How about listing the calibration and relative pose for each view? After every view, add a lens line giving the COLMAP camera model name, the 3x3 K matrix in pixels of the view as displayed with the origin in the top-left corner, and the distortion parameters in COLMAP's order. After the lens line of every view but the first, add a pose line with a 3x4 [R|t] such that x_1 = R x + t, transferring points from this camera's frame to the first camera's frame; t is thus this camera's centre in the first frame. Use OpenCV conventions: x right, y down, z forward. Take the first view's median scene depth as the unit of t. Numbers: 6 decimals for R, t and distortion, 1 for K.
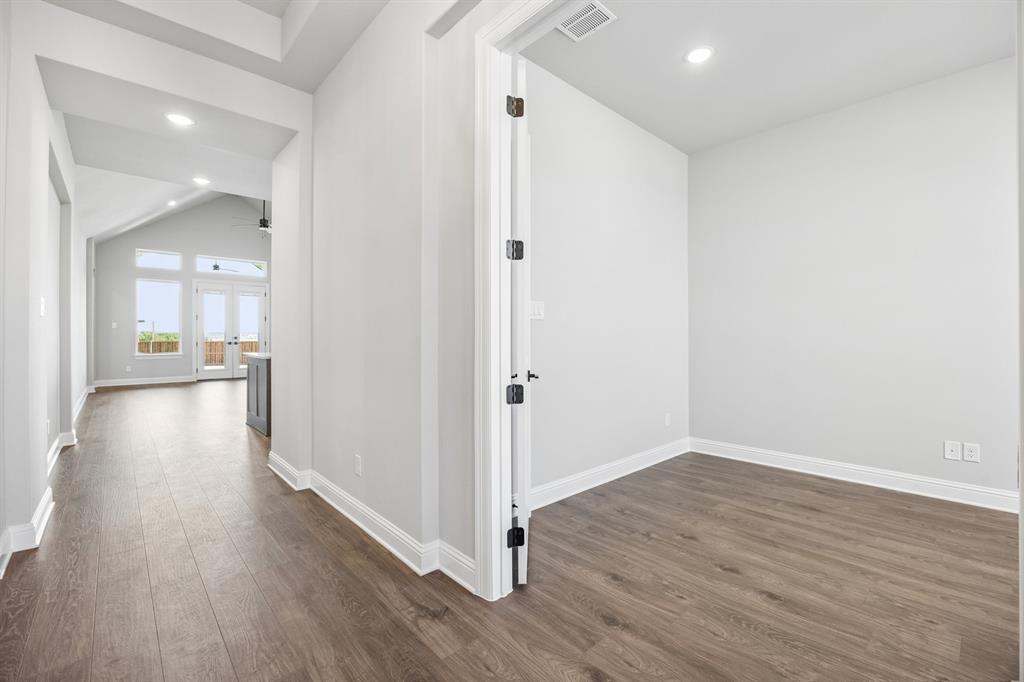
lens RADIAL K [[439.3, 0, 508.4], [0, 439.3, 337.5], [0, 0, 1]] dist [-0.003342, -0.000177]
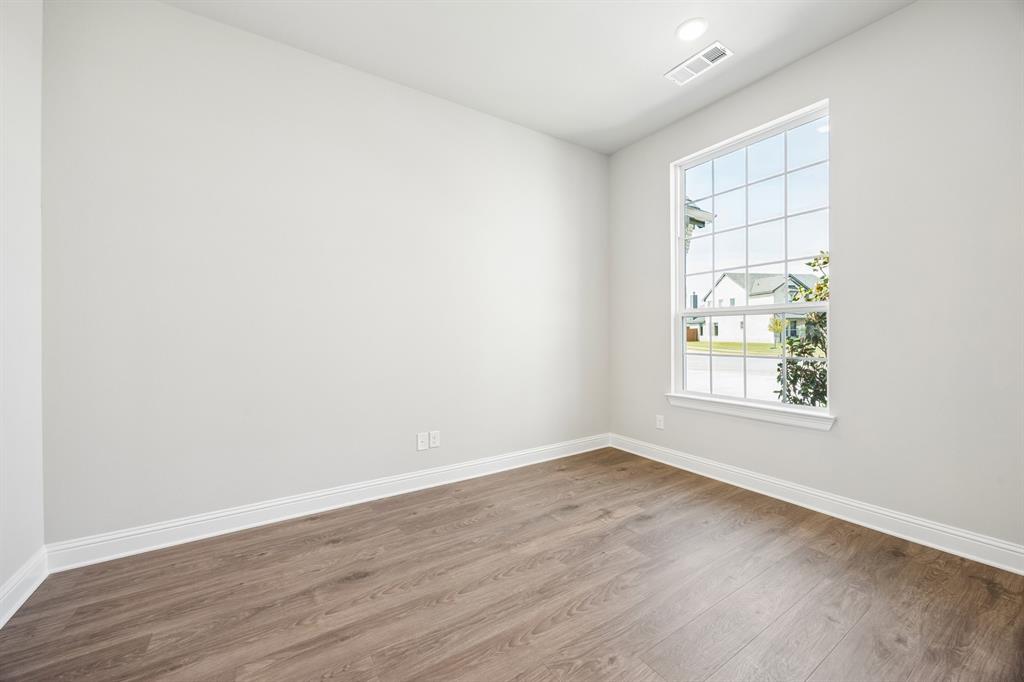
lens RADIAL K [[397.3, 0, 519.5], [0, 397.3, 331.7], [0, 0, 1]] dist [0.001139, 0.000064]
pose [[0.149543, 0.006709, 0.988732, 0.089154], [0.005120, 0.999958, -0.007560, -0.003152], [-0.988742, 0.006192, 0.149502, 0.660076]]
